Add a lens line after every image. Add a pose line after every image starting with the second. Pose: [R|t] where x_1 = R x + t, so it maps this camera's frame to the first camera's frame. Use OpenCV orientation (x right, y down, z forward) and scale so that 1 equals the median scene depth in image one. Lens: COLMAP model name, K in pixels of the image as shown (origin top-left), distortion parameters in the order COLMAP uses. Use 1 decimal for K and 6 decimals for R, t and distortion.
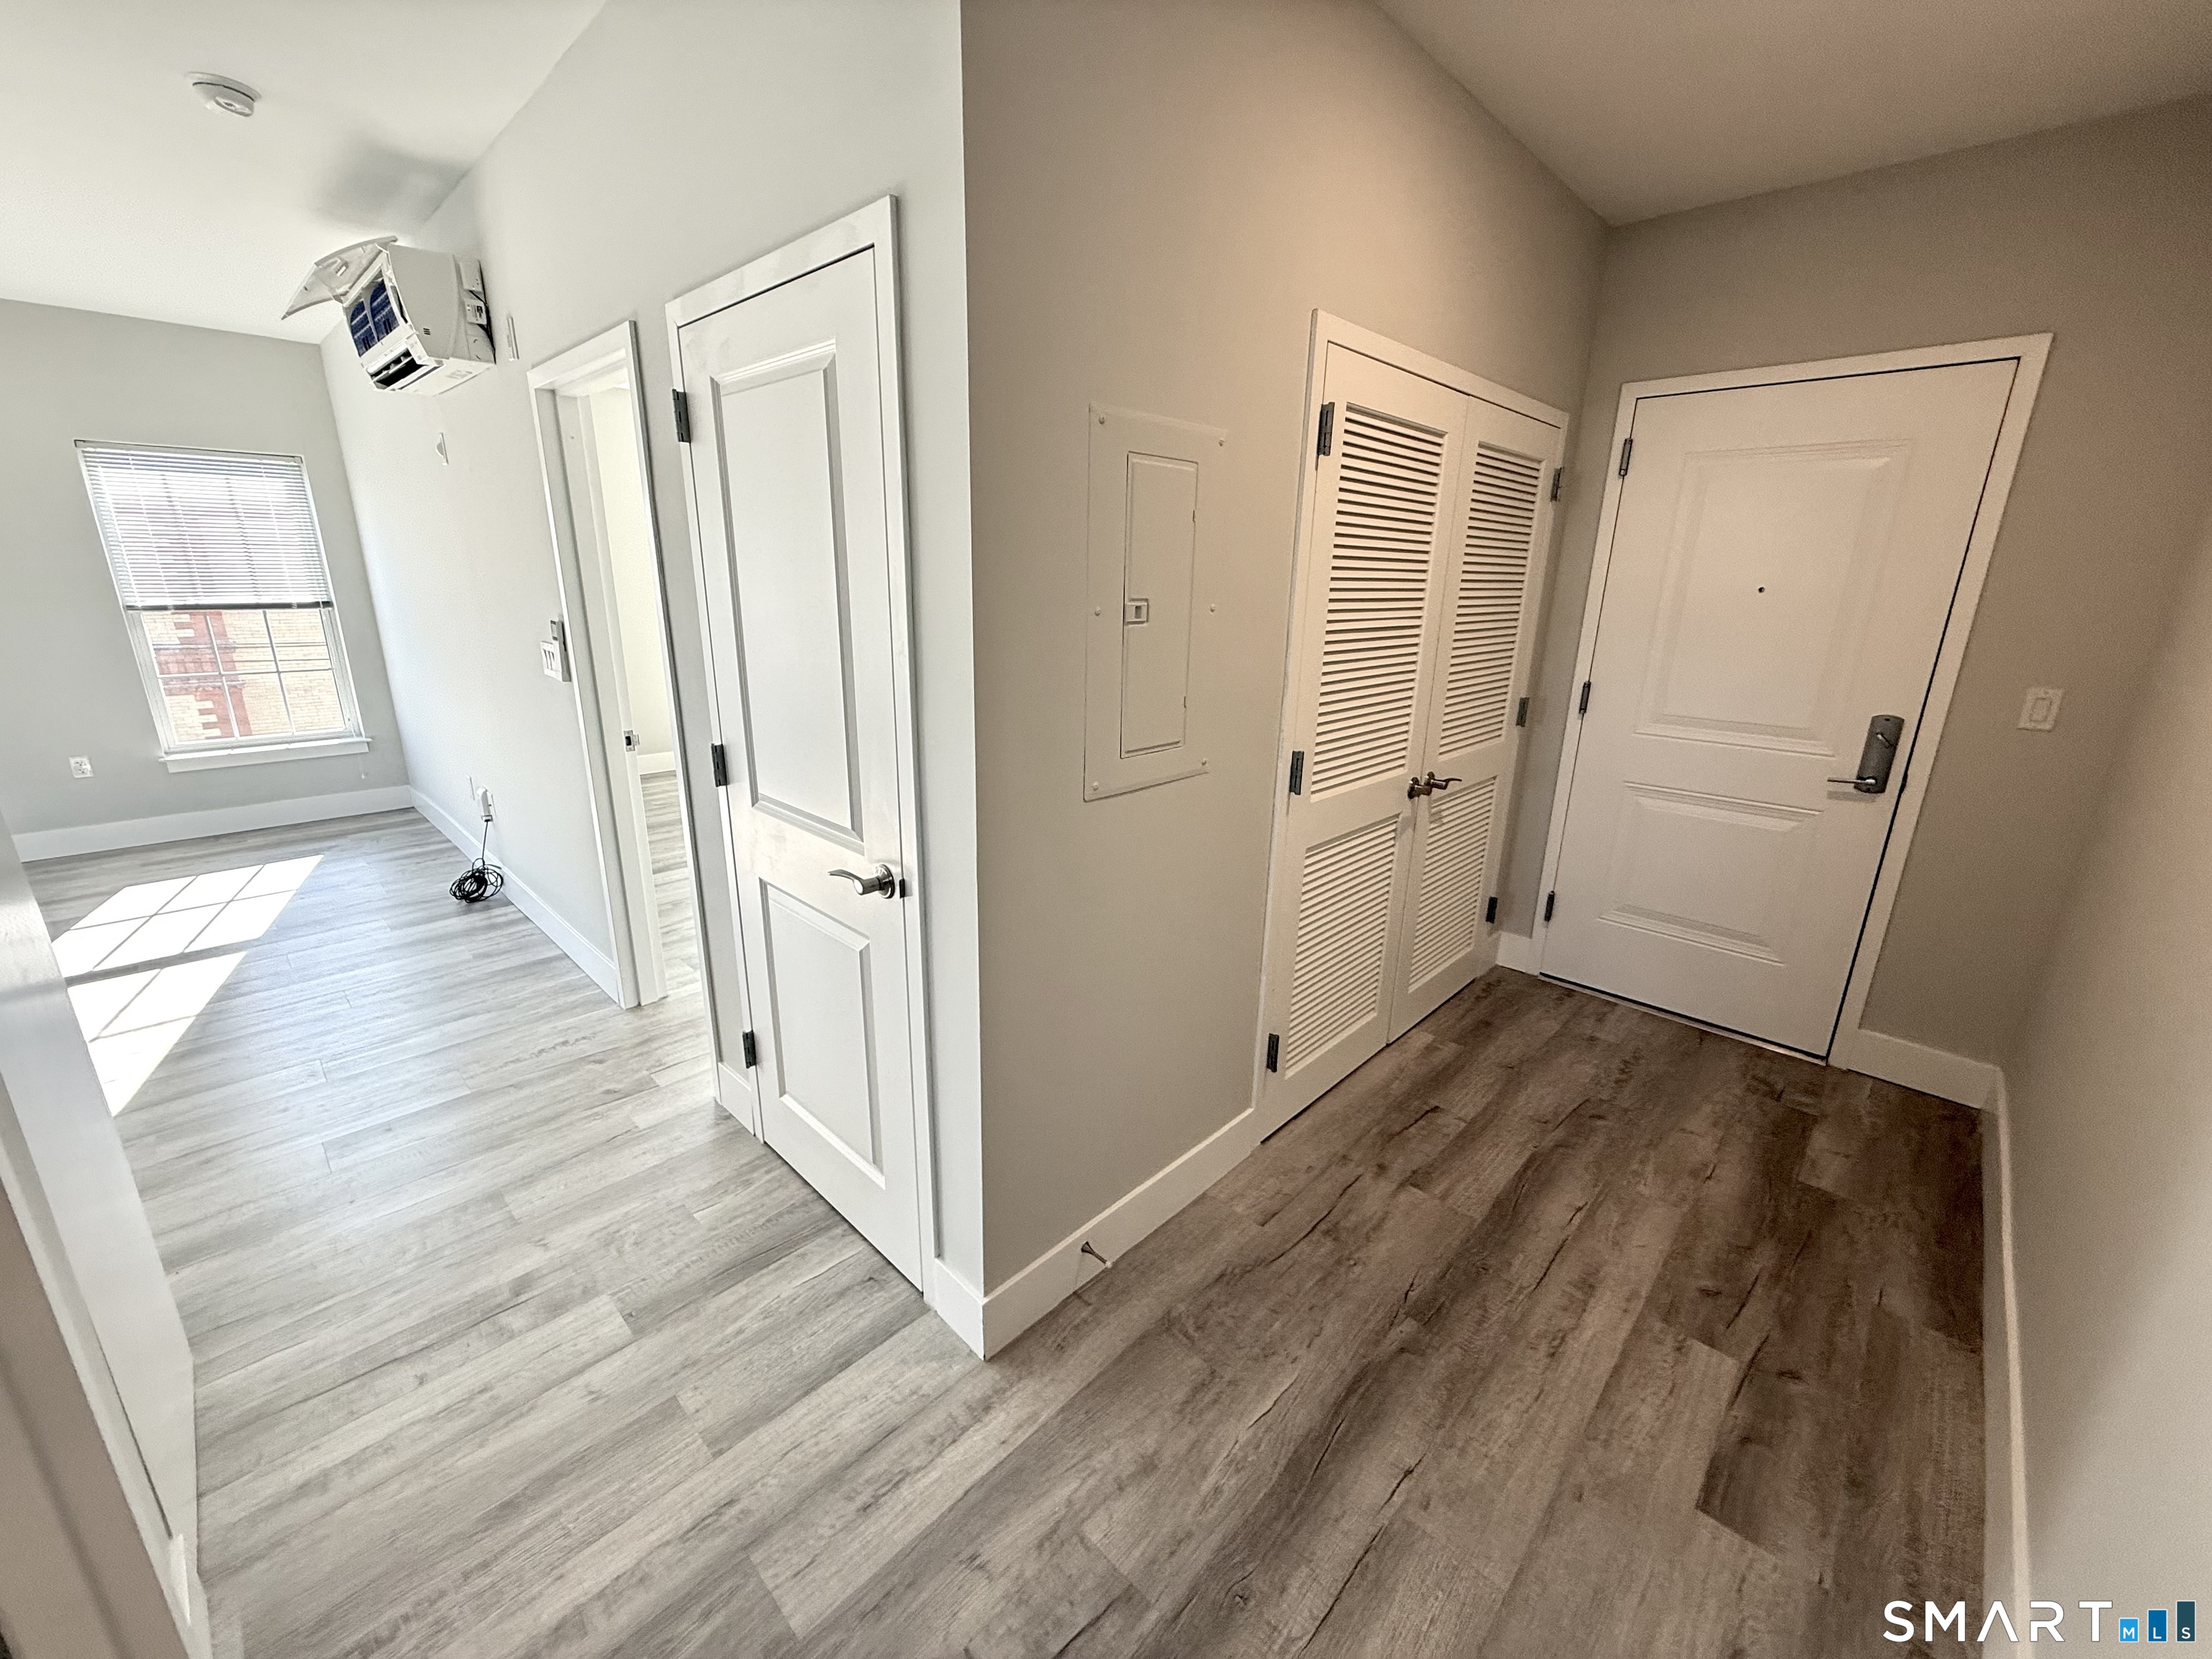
lens RADIAL K [[879.8, 0, 1100.0], [0, 879.8, 828.4], [0, 0, 1]] dist [0.002479, 0.000236]
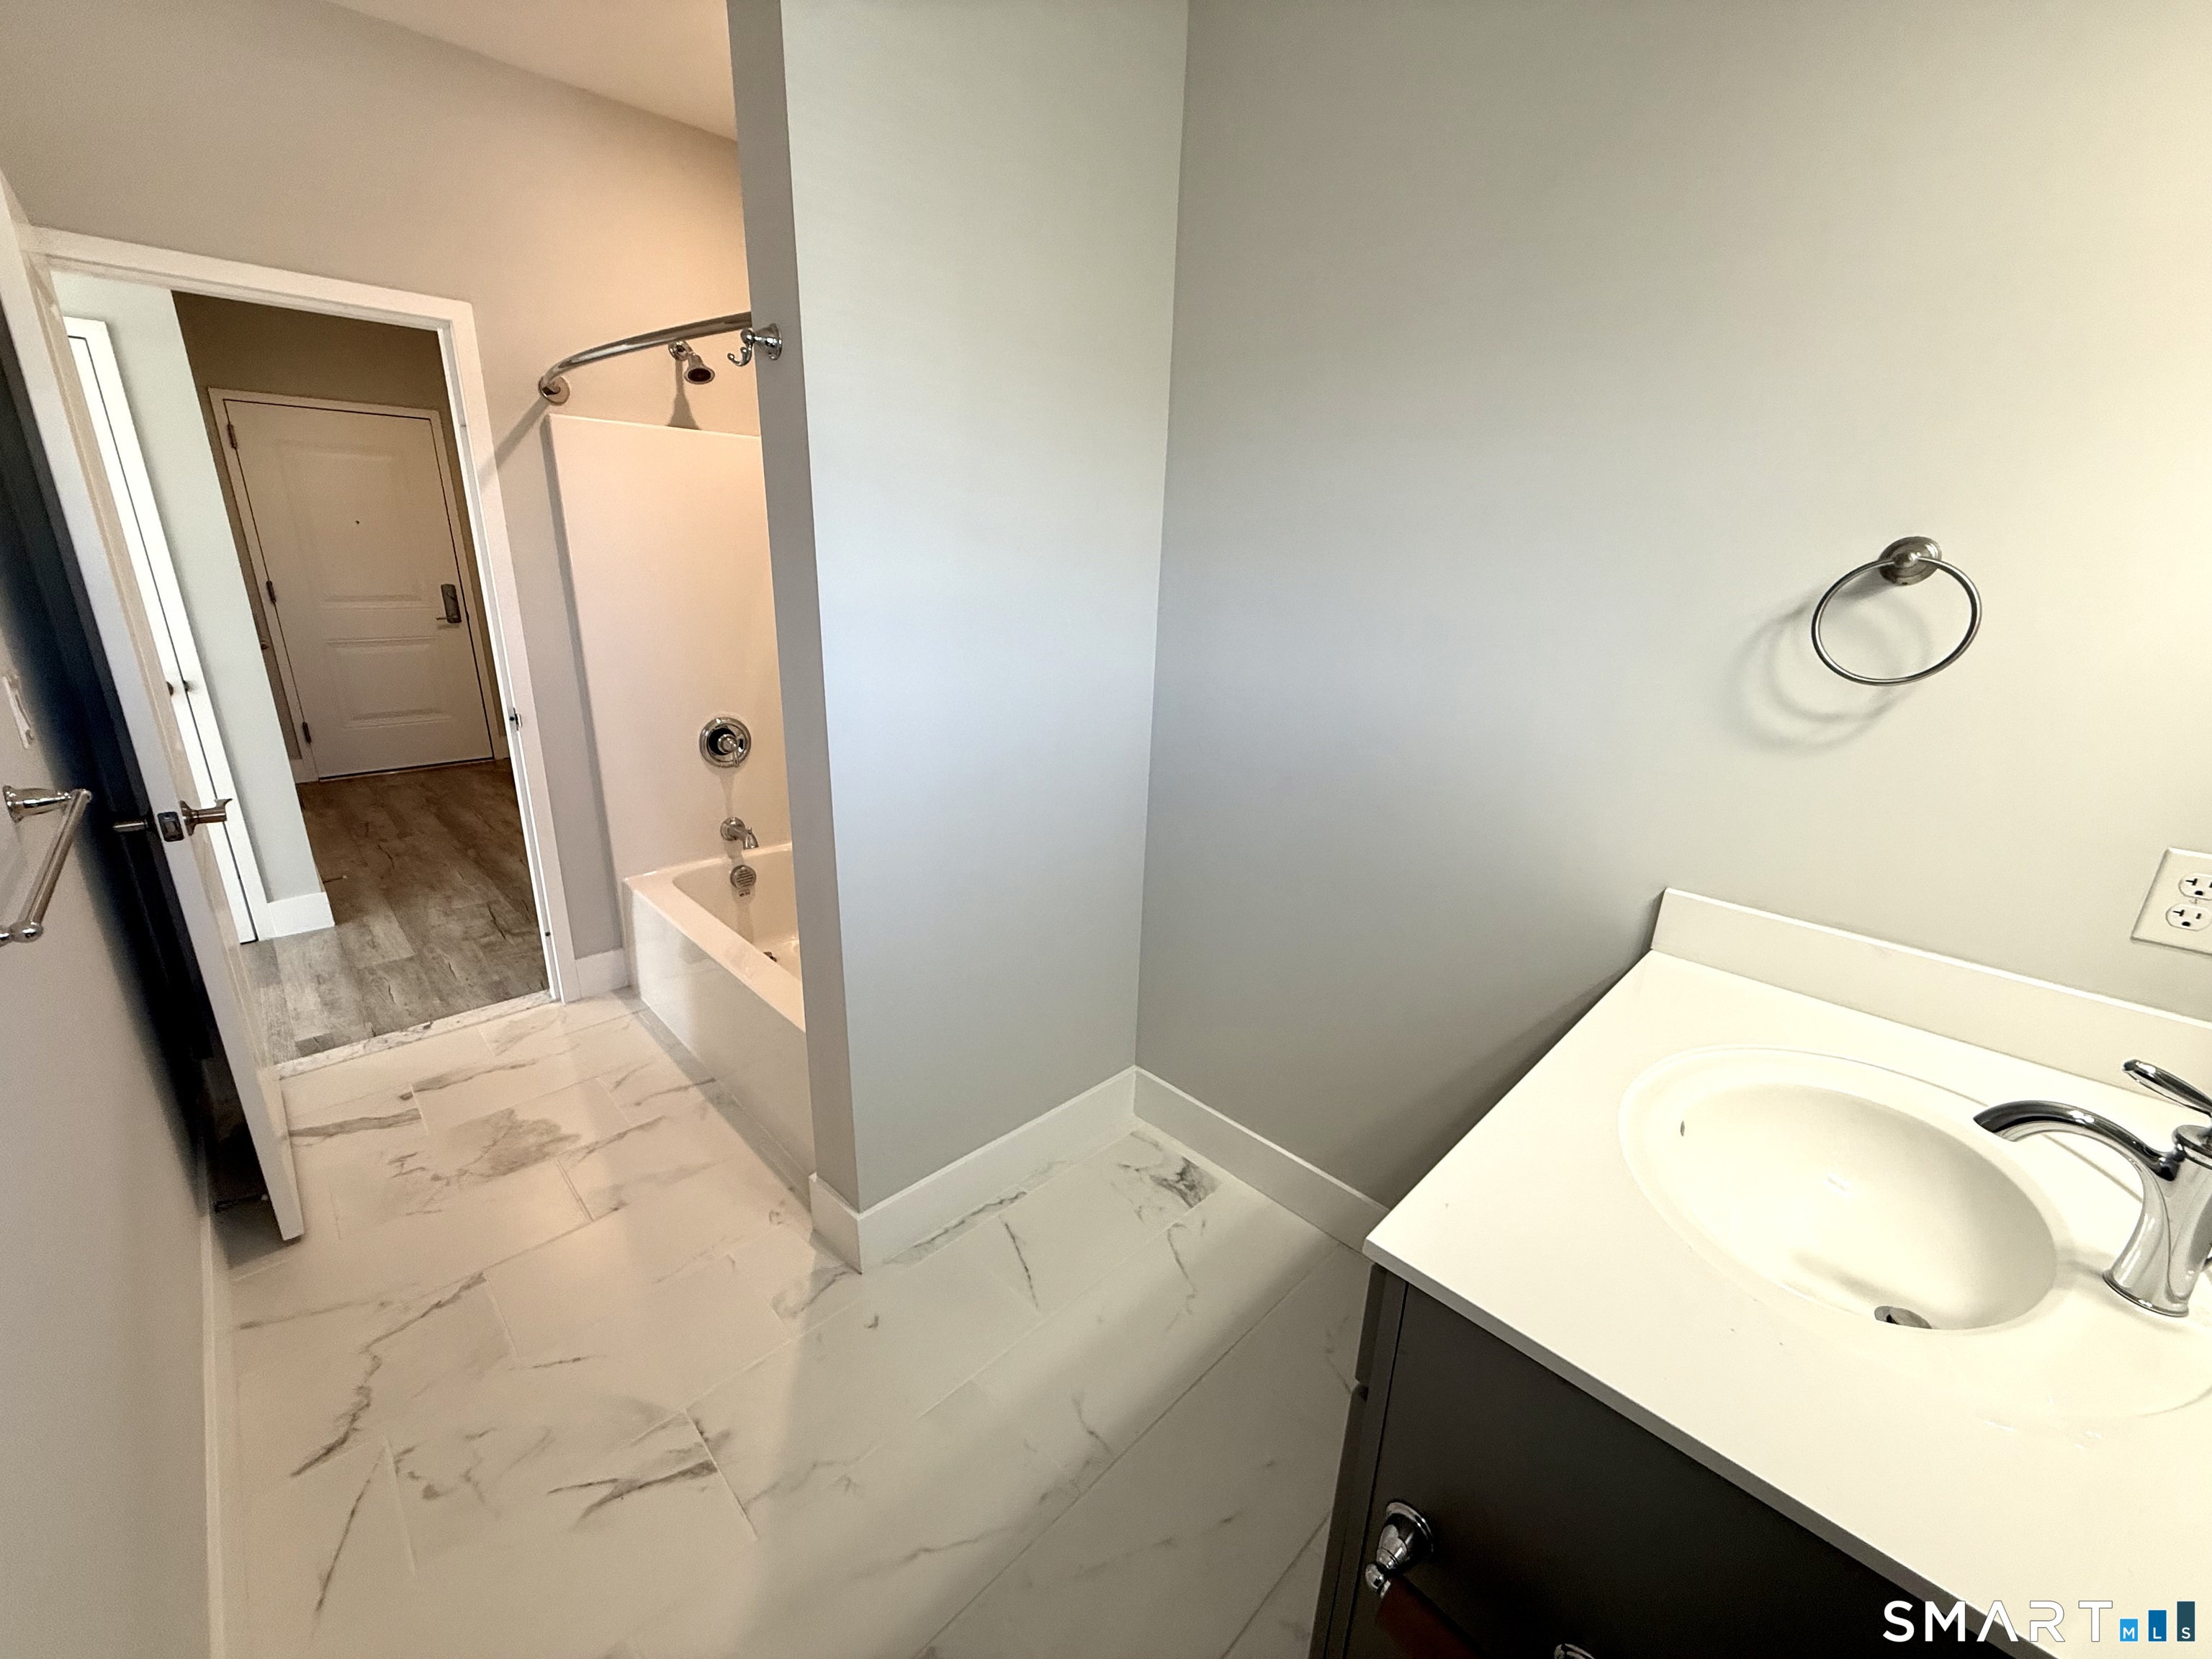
lens RADIAL K [[879.8, 0, 1102.3], [0, 879.8, 833.5], [0, 0, 1]] dist [0.002479, 0.000236]
pose [[0.023262, -0.323364, 0.945989, -1.505745], [0.251017, 0.917821, 0.307563, 0.196914], [-0.967703, 0.230304, 0.102520, -0.714299]]
